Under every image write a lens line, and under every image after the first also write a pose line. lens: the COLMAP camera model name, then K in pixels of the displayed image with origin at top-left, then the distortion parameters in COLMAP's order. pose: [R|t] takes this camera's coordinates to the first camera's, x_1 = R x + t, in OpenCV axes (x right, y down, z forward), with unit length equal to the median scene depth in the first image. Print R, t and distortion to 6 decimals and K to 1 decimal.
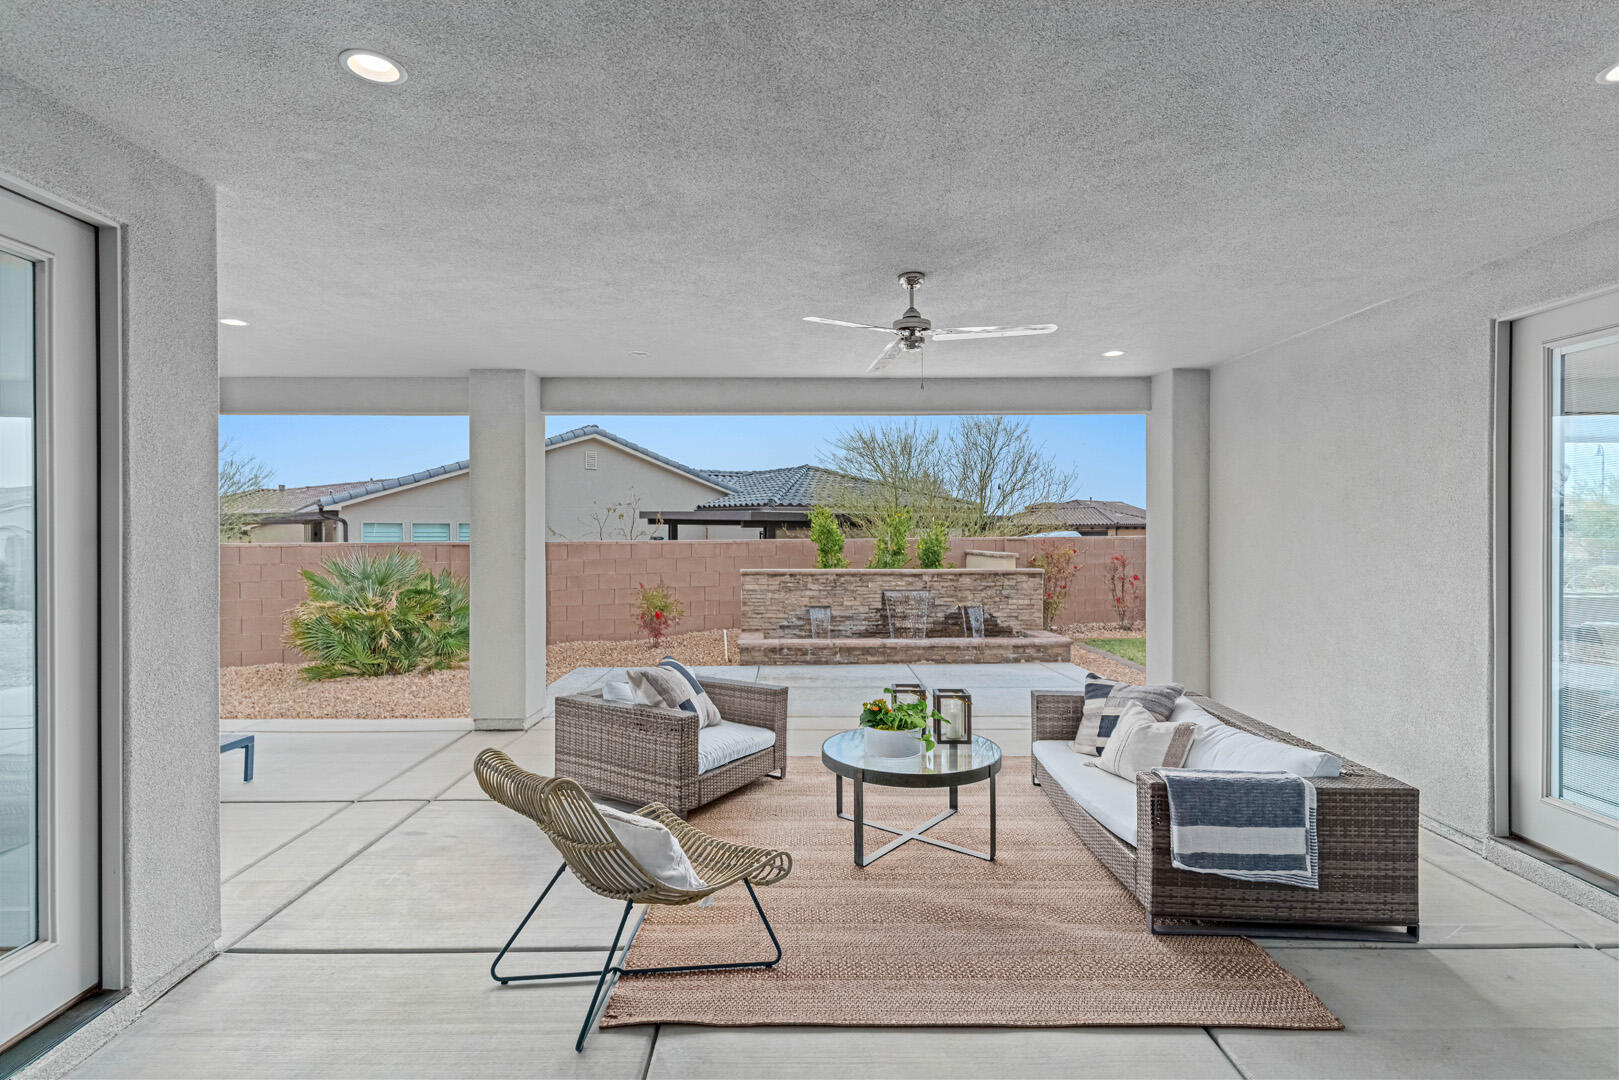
lens RADIAL K [[767.1, 0, 800.5], [0, 767.1, 532.8], [0, 0, 1]] dist [0.002480, 0.000602]
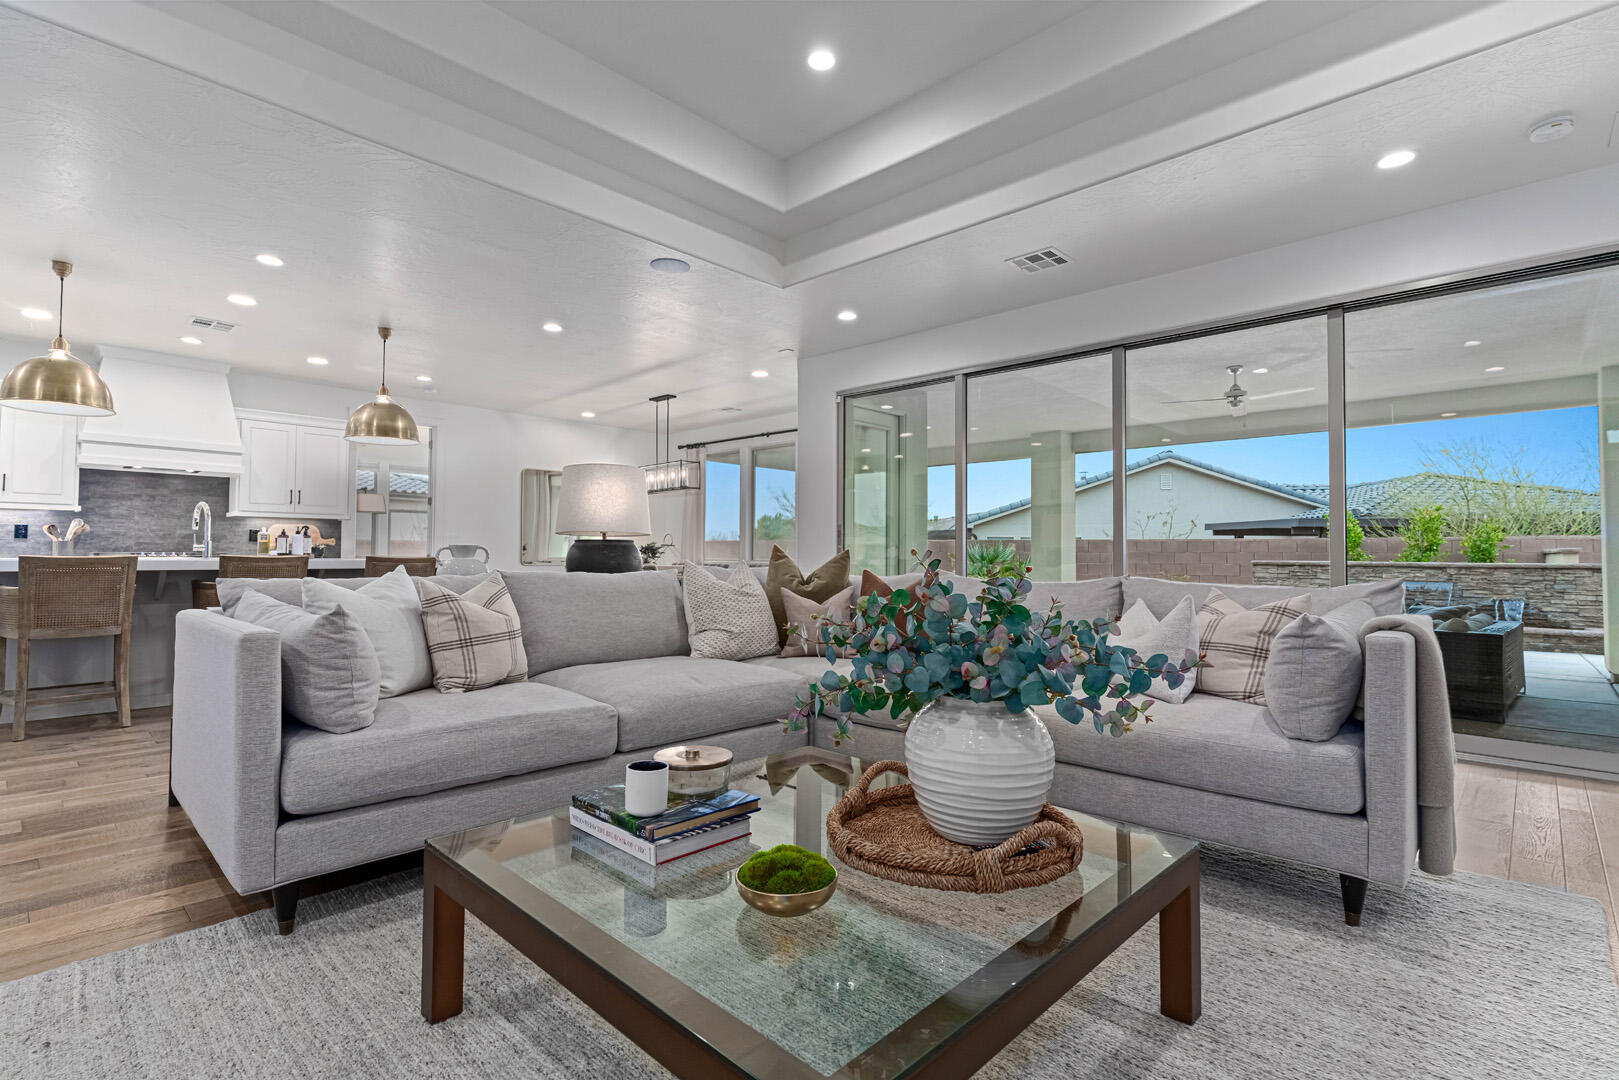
lens RADIAL K [[767.1, 0, 800.5], [0, 767.1, 532.8], [0, 0, 1]] dist [0.002480, 0.000602]
pose [[0.721413, -0.015605, -0.692329, 0.240673], [-0.010651, 0.999378, -0.033623, 0.049450], [0.692423, 0.031630, 0.720798, -0.377711]]
